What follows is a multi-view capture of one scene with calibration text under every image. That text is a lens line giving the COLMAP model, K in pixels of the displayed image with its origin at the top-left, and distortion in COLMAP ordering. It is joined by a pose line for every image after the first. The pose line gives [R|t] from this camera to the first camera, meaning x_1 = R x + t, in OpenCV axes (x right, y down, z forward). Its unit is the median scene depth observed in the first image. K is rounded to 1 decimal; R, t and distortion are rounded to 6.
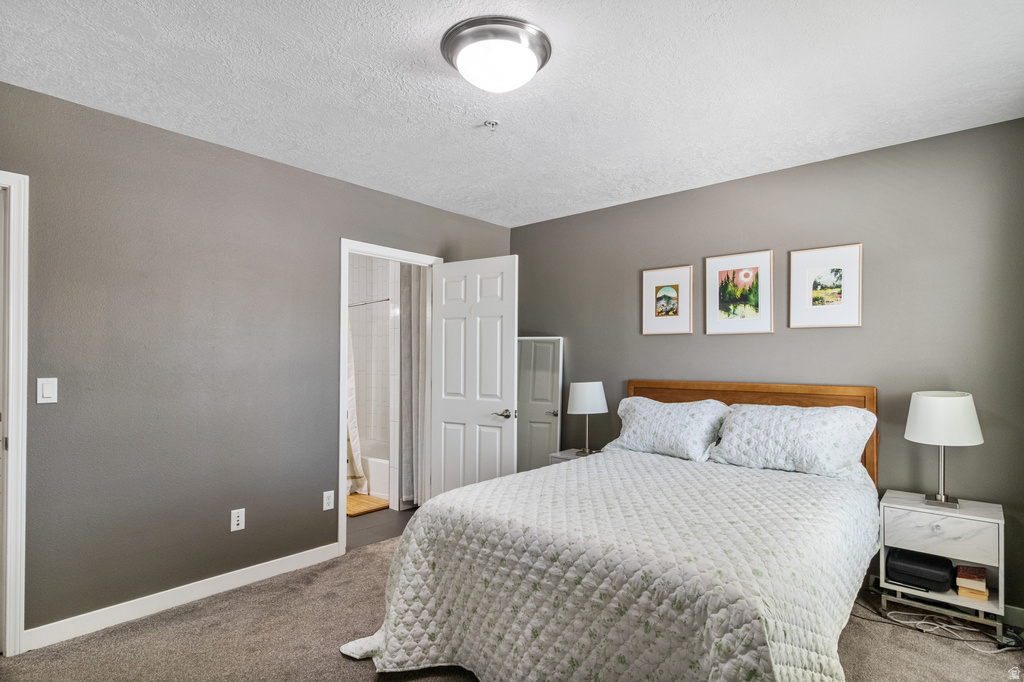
lens RADIAL K [[526.2, 0, 516.3], [0, 526.2, 344.8], [0, 0, 1]] dist [0.011789, -0.001866]
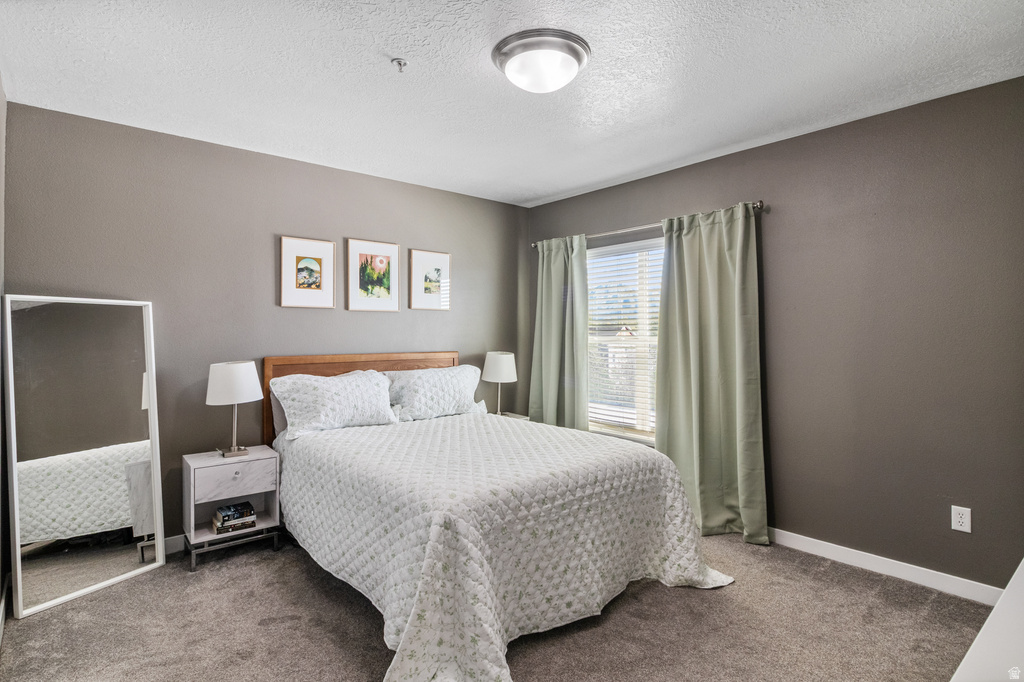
lens RADIAL K [[526.2, 0, 510.2], [0, 526.2, 338.7], [0, 0, 1]] dist [0.011789, -0.001866]
pose [[0.156813, -0.012649, 0.987547, -0.678604], [-0.024210, 0.999568, 0.016647, 0.012721], [-0.987331, -0.026519, 0.156440, 0.535827]]
